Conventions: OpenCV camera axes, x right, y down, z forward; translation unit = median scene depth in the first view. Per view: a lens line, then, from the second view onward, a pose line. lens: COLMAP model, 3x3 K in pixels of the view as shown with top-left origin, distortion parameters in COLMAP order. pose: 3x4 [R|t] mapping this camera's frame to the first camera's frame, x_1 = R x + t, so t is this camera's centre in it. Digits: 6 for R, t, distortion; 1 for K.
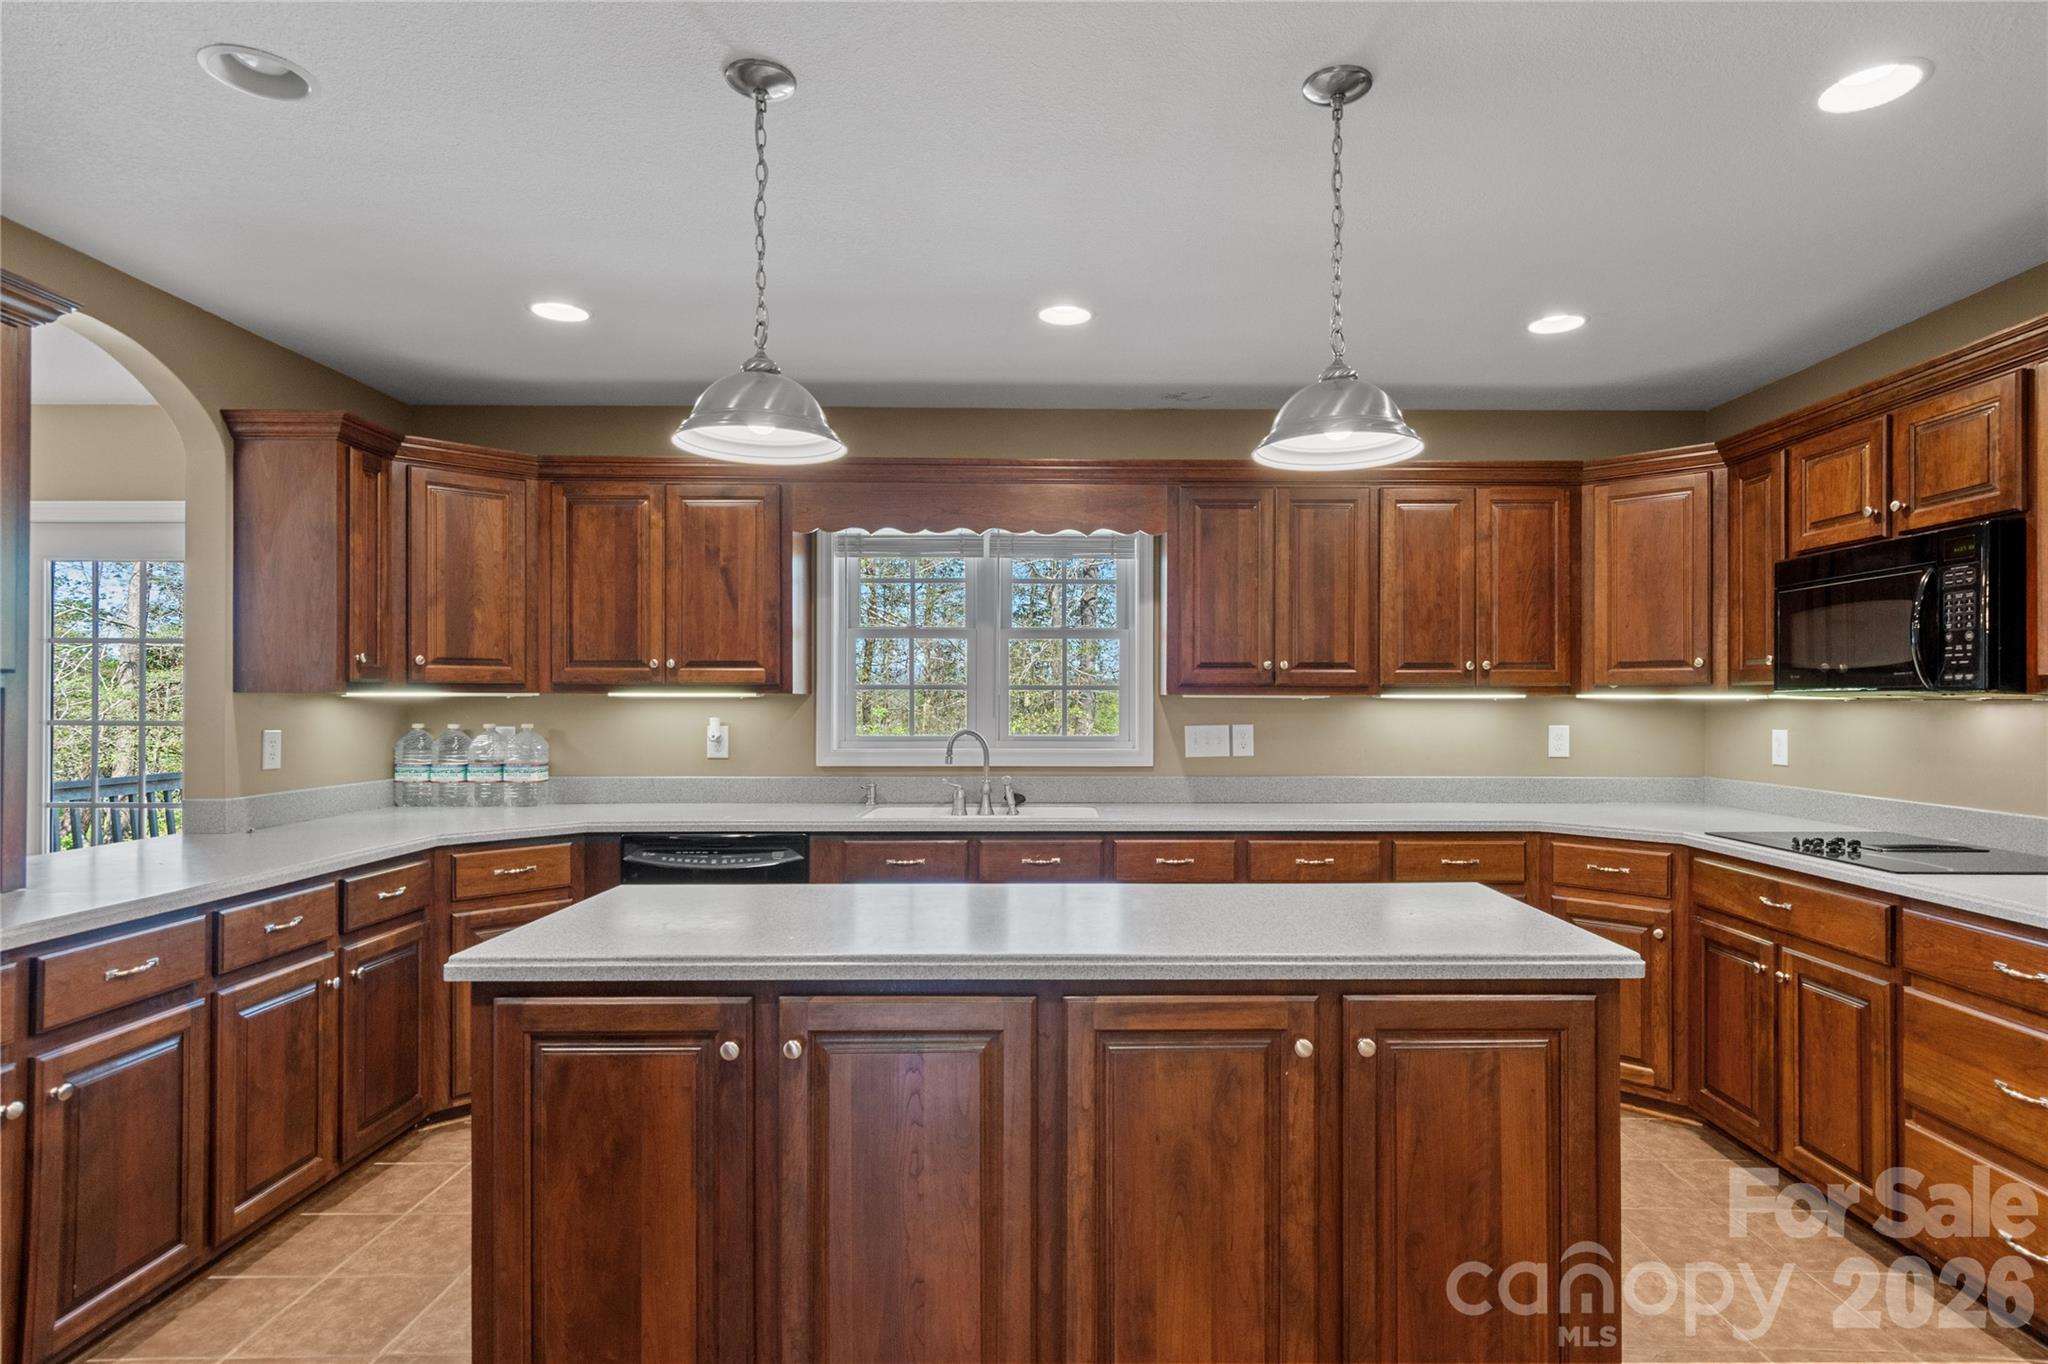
lens RADIAL K [[1096.4, 0, 1085.7], [0, 1096.4, 695.9], [0, 0, 1]] dist [0.005009, 0.000392]
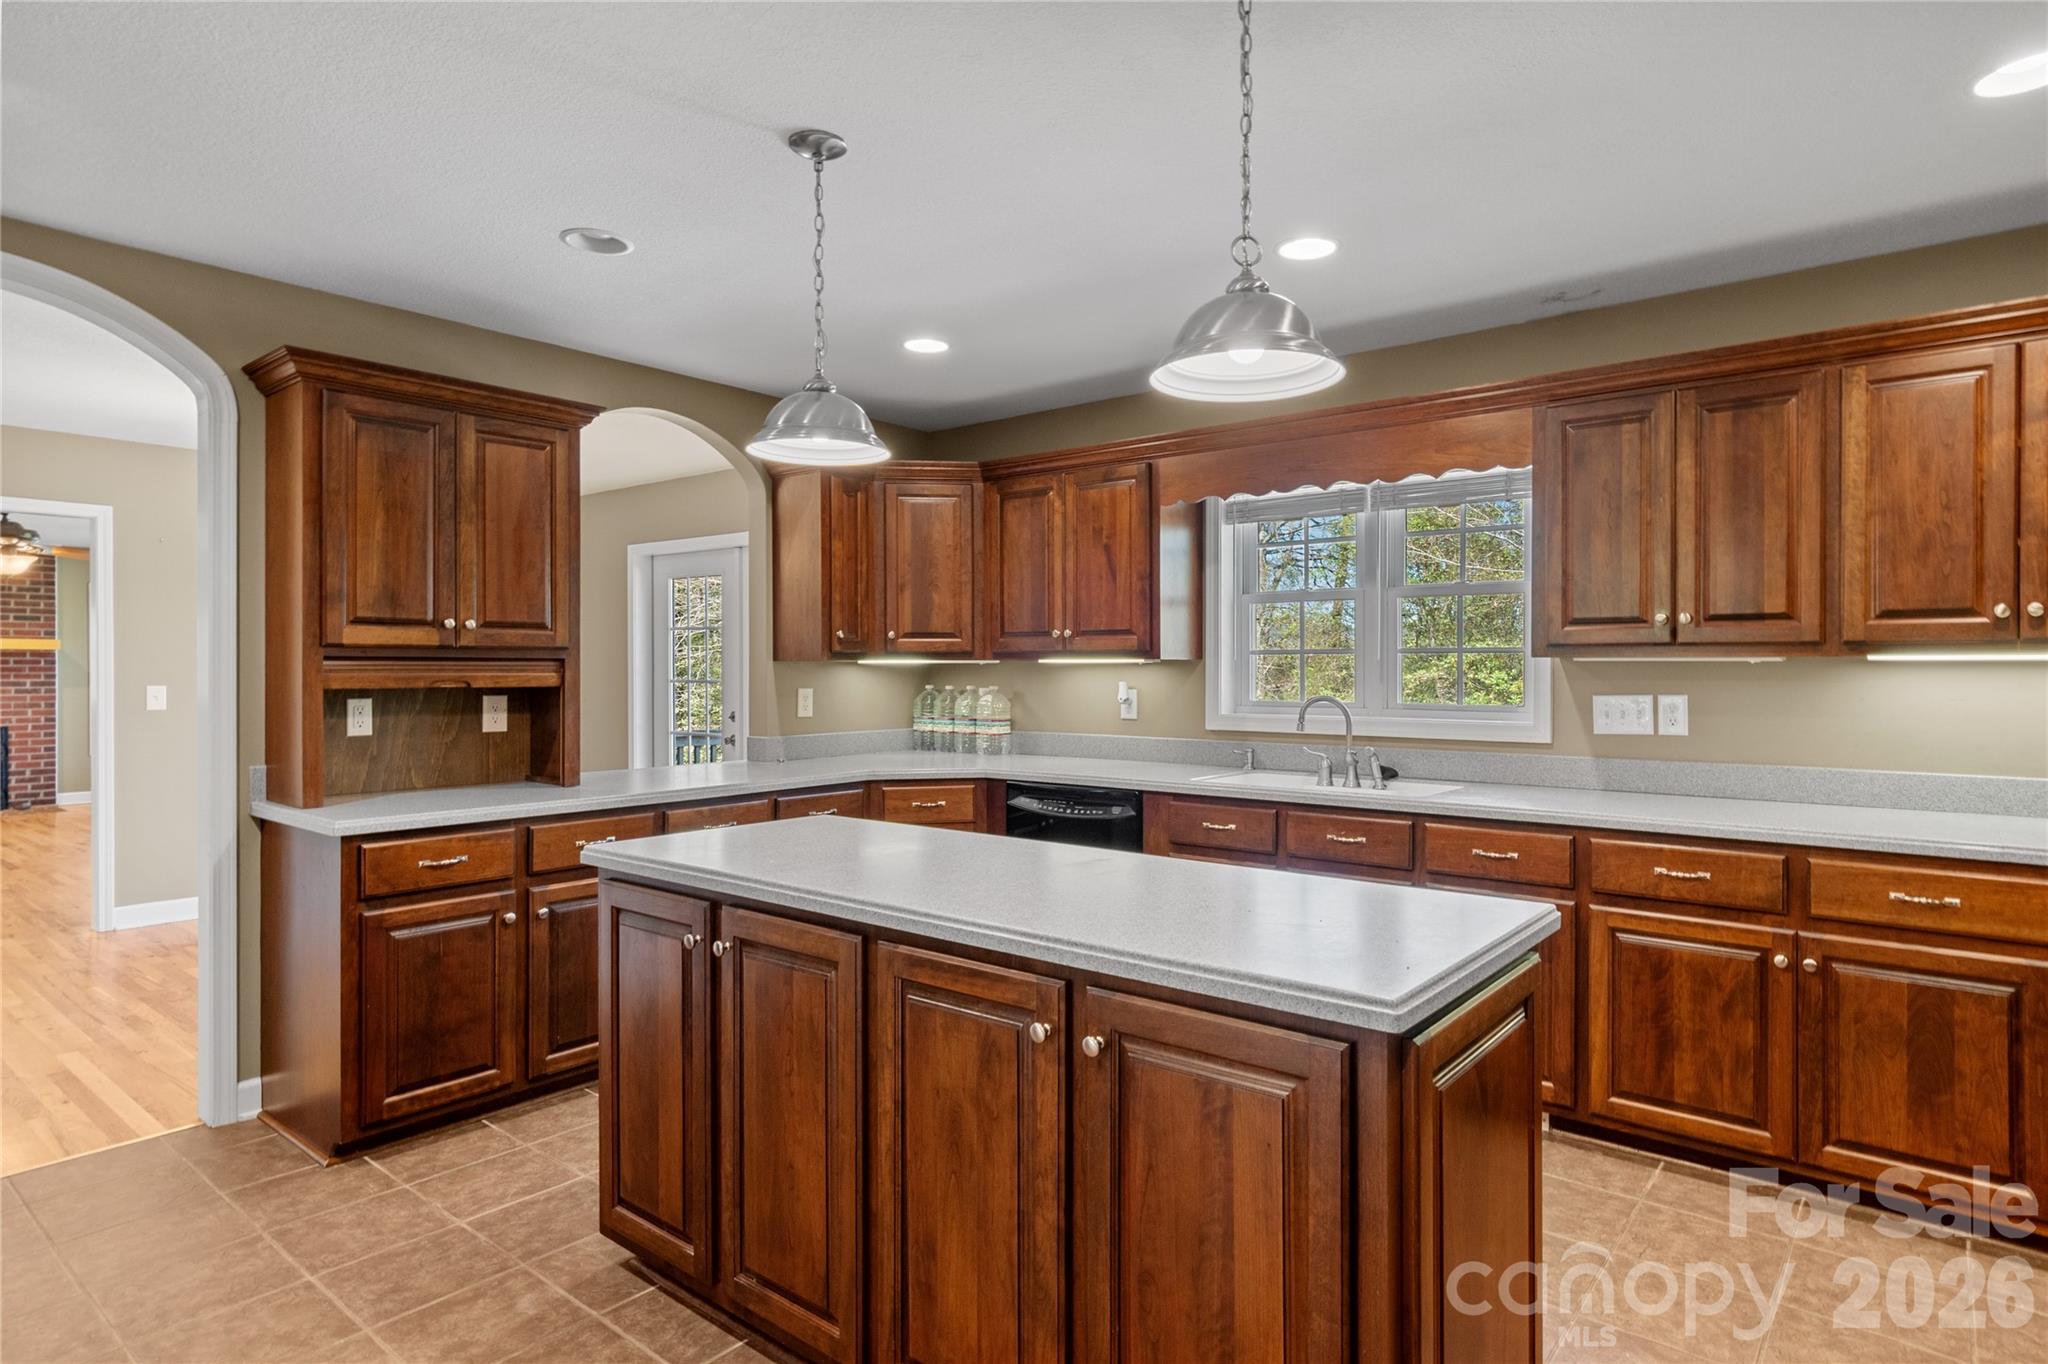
lens RADIAL K [[1122.1, 0, 1088.9], [0, 1122.1, 669.1], [0, 0, 1]] dist [0.005952, -0.000045]
pose [[0.776371, -0.001031, -0.630275, 0.363735], [0.004970, 0.999978, 0.004487, 0.002071], [0.630257, -0.006616, 0.776359, 0.121884]]
